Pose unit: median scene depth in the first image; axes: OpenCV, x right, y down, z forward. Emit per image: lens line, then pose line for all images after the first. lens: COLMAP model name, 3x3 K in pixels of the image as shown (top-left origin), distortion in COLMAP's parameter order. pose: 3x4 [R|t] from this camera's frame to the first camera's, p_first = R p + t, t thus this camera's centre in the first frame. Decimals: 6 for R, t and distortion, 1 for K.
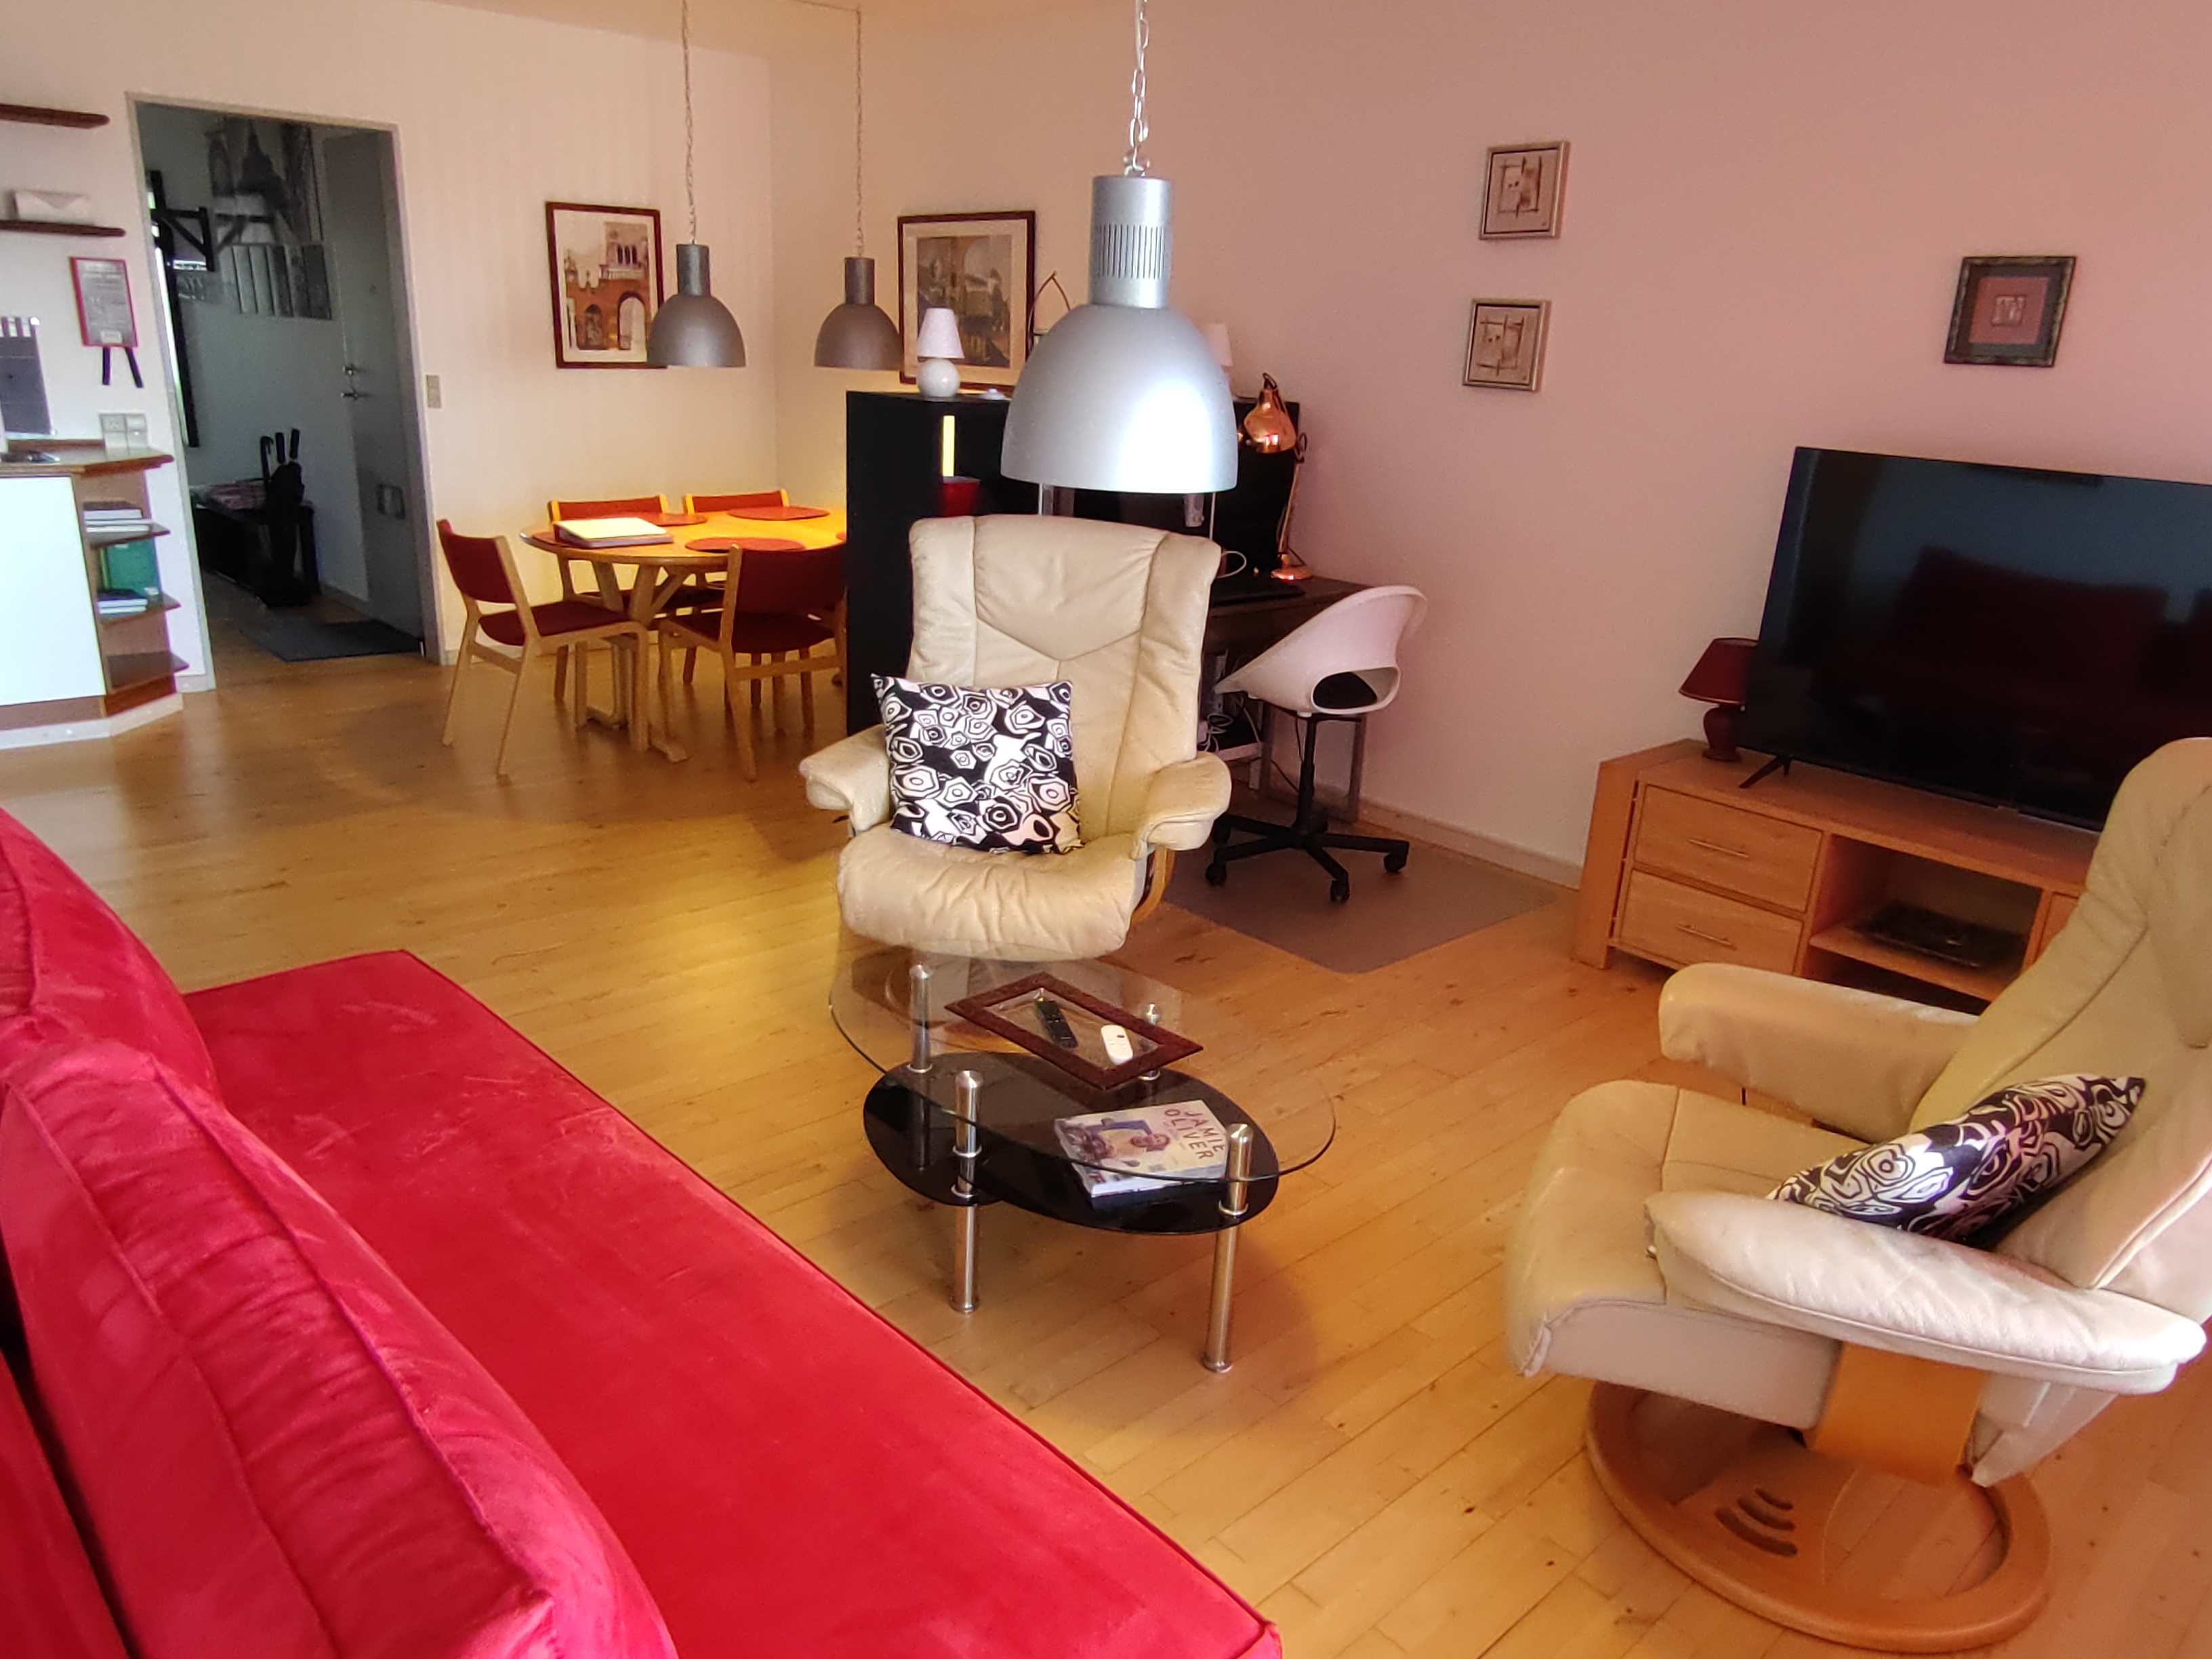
lens RADIAL K [[1536.7, 0, 1128.8], [0, 1536.7, 836.8], [0, 0, 1]] dist [-0.001725, -0.004038]
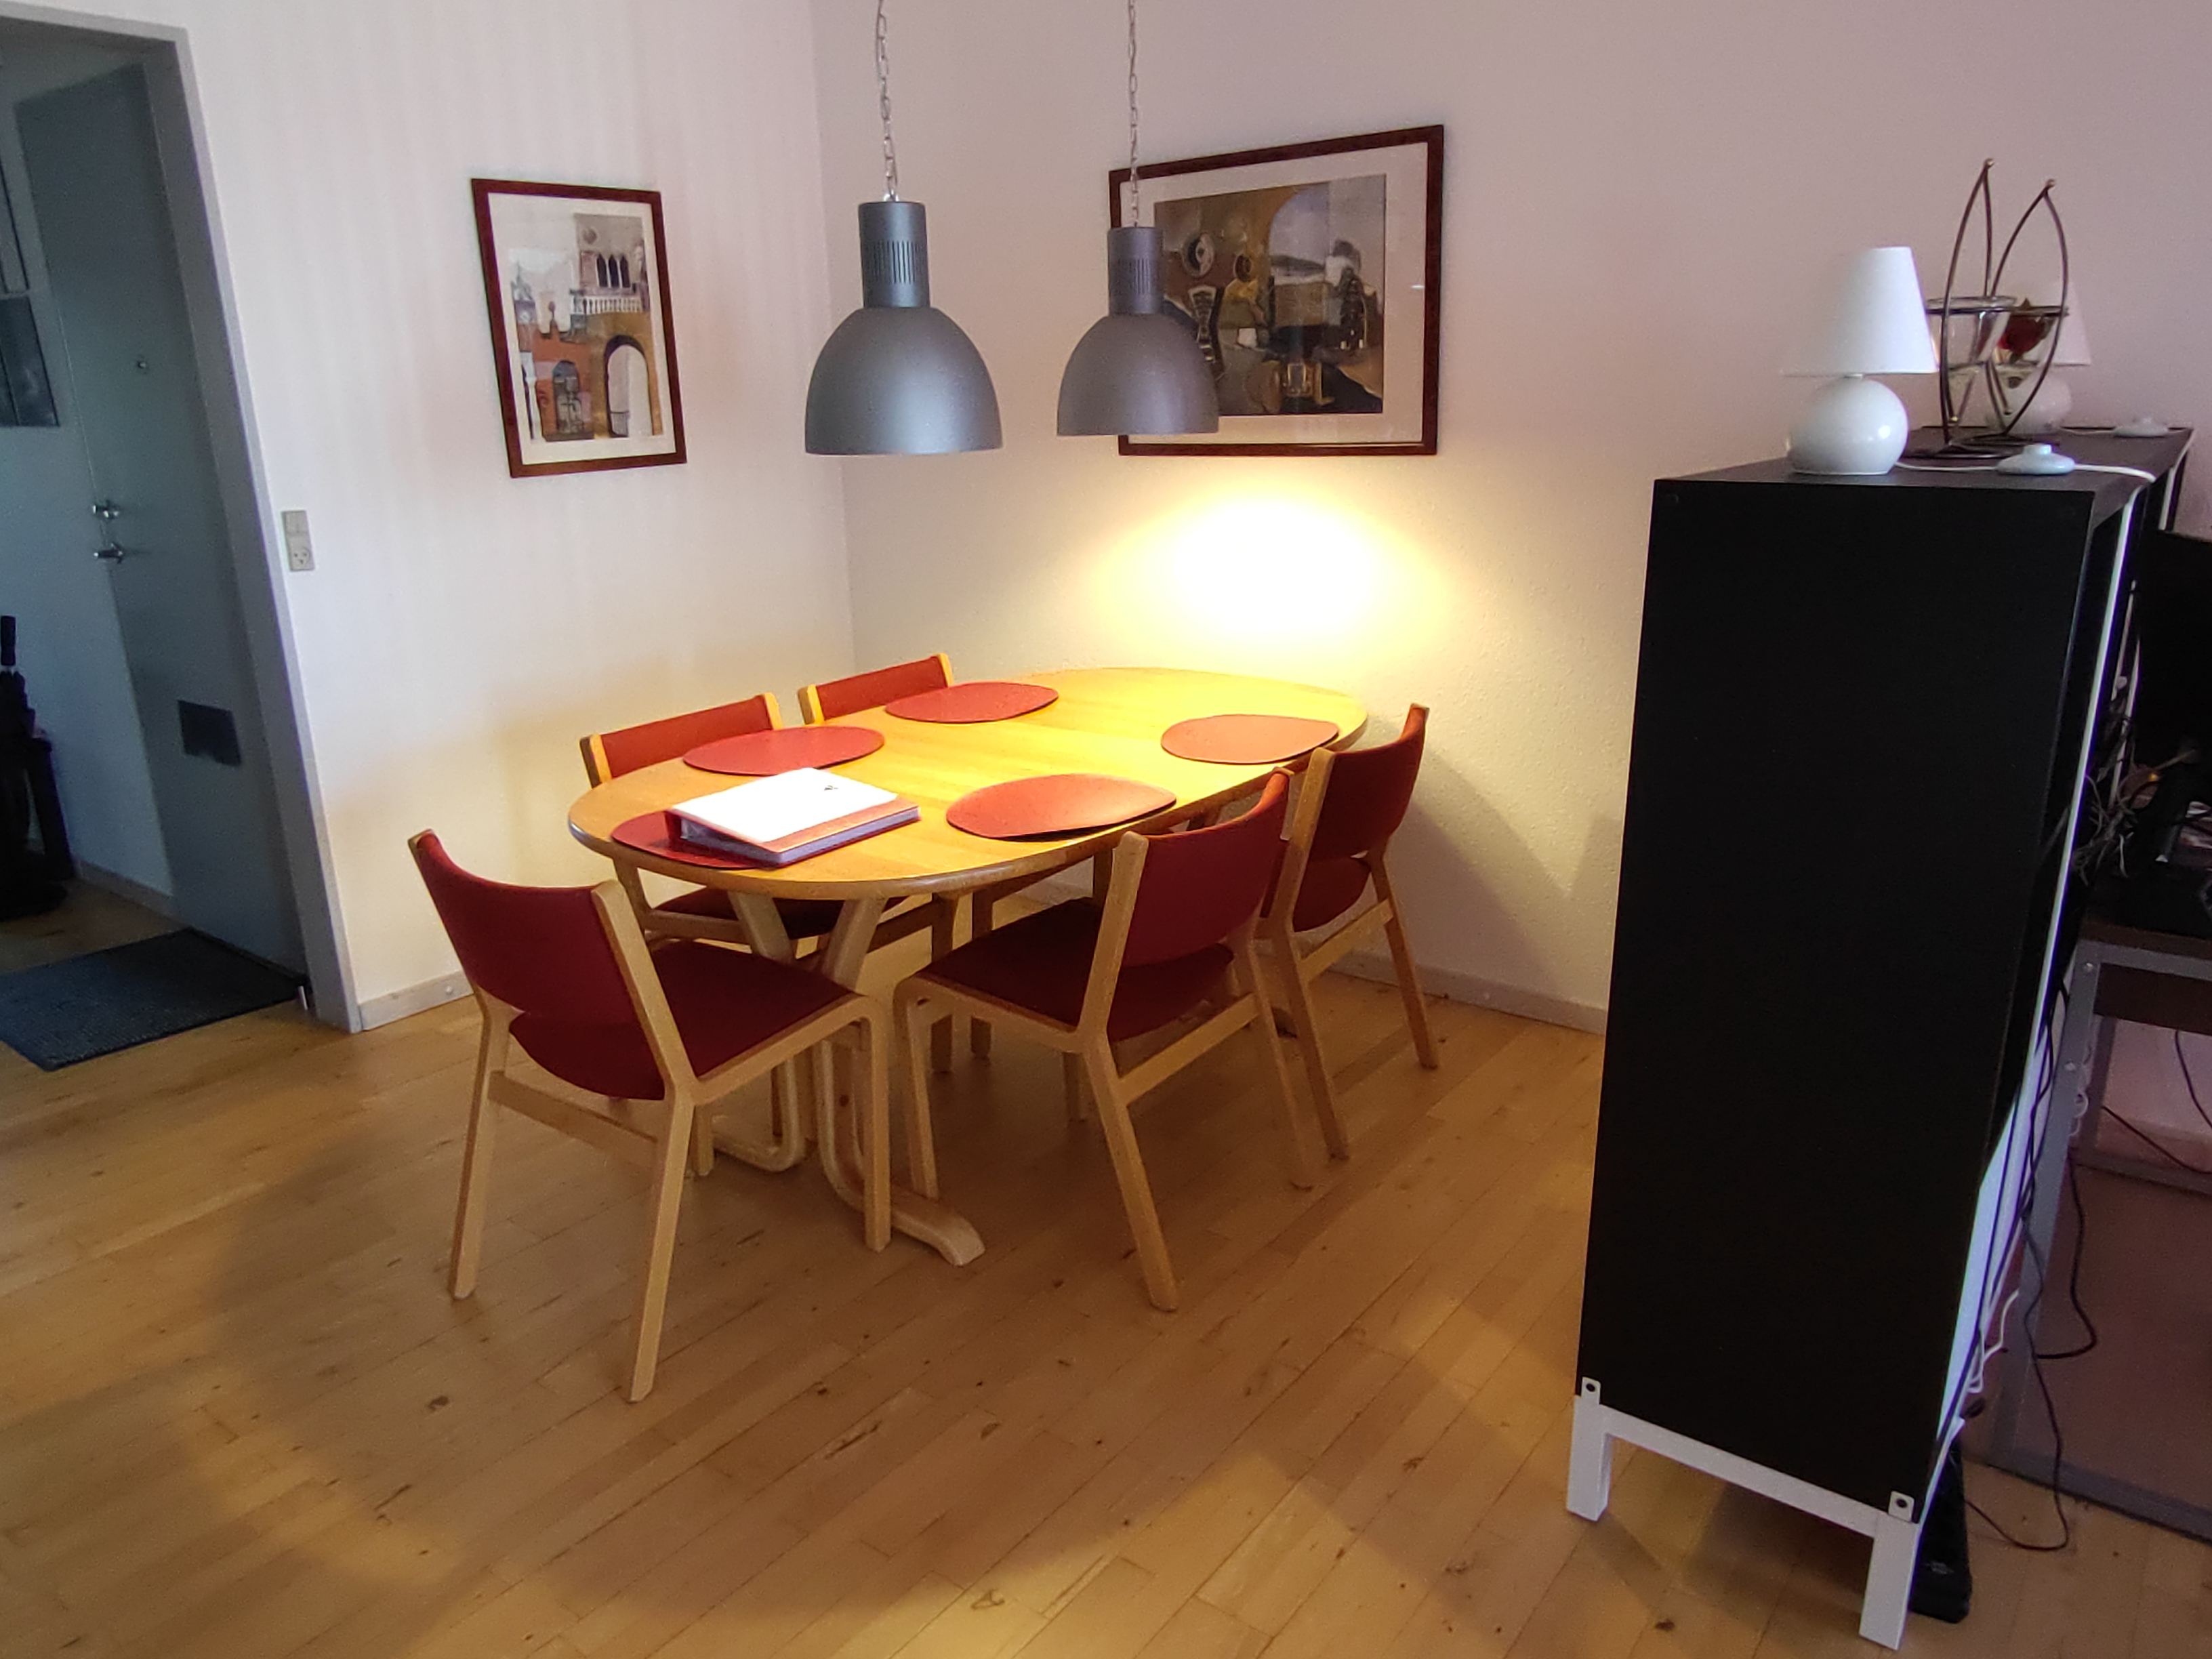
lens RADIAL K [[1536.7, 0, 1121.9], [0, 1536.7, 835.2], [0, 0, 1]] dist [-0.001725, -0.004038]
pose [[0.984152, -0.113647, 0.136118, -0.250019], [0.117699, 0.992804, -0.022070, -0.140286], [-0.132631, 0.037742, 0.990447, 0.430505]]
